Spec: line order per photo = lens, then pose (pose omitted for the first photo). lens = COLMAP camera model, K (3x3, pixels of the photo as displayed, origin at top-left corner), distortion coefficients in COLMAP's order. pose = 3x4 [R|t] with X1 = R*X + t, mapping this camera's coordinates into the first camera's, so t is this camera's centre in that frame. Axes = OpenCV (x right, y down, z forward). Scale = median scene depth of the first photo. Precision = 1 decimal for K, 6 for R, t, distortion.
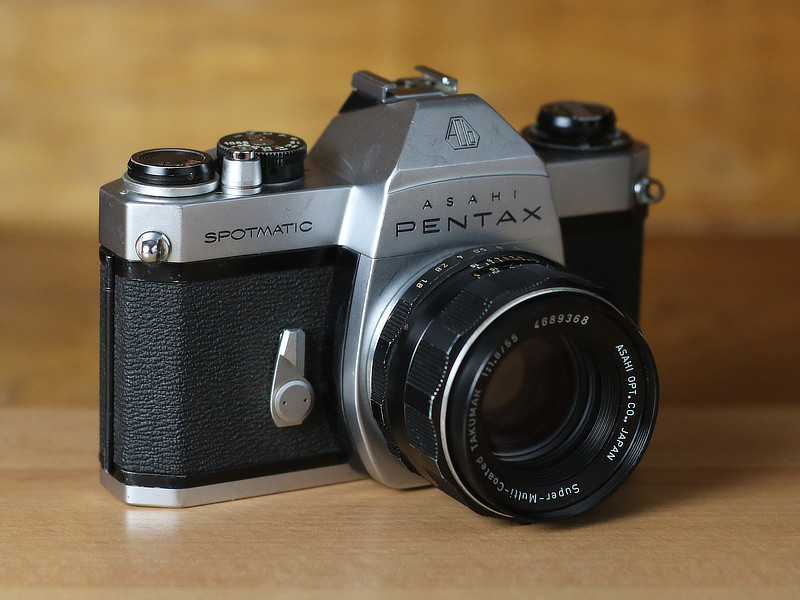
lens RADIAL K [[3350.9, 0, 397.4], [0, 3350.9, 300.8], [0, 0, 1]] dist [-1.045504, 0.000000]
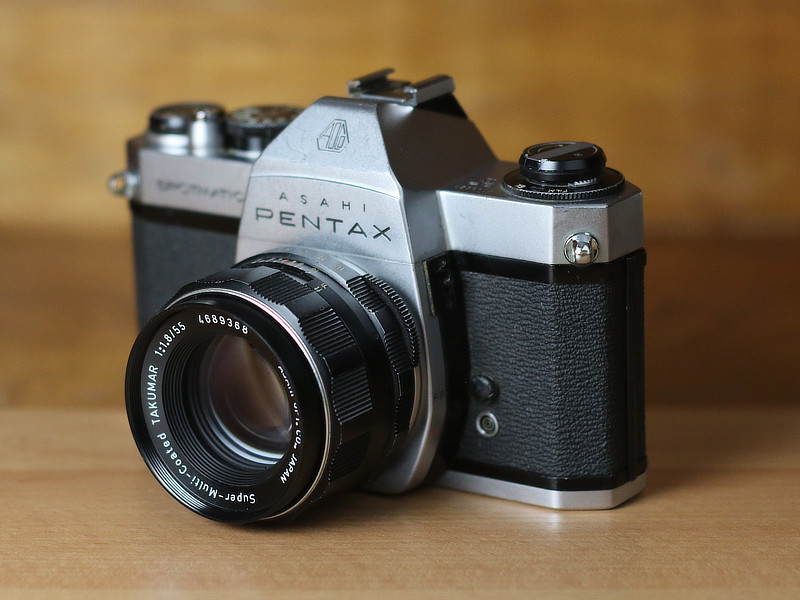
lens RADIAL K [[3350.9, 0, 398.3], [0, 3350.9, 301.9], [0, 0, 1]] dist [-1.045504, 0.000000]
pose [[0.446279, 0.212860, -0.869210, 0.912591], [-0.208870, 0.969248, 0.130117, -0.137051], [0.870177, 0.123484, 0.477015, 0.551383]]
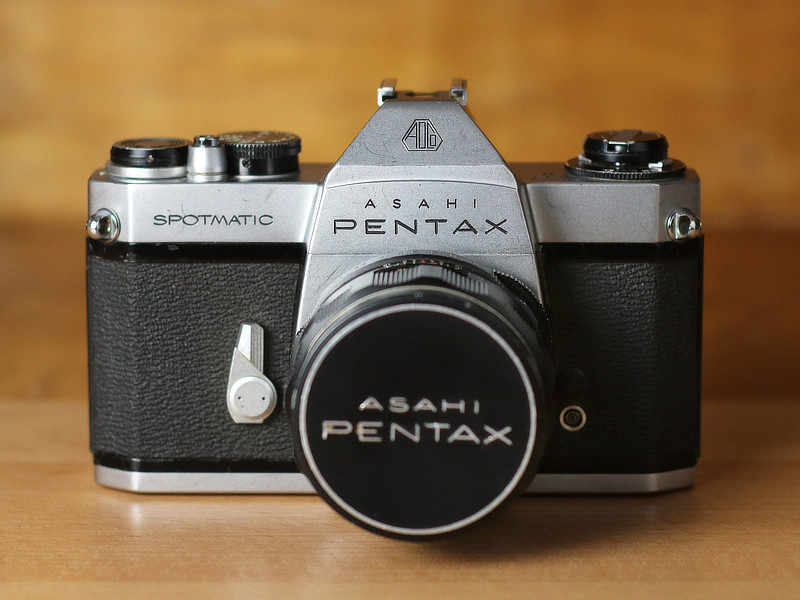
lens RADIAL K [[3350.9, 0, 402.0], [0, 3350.9, 301.4], [0, 0, 1]] dist [-1.045504, 0.000000]
pose [[0.868948, 0.070602, -0.489842, 0.495463], [-0.115790, 0.991304, -0.062527, 0.059079], [0.481167, 0.111052, 0.869566, 0.162450]]
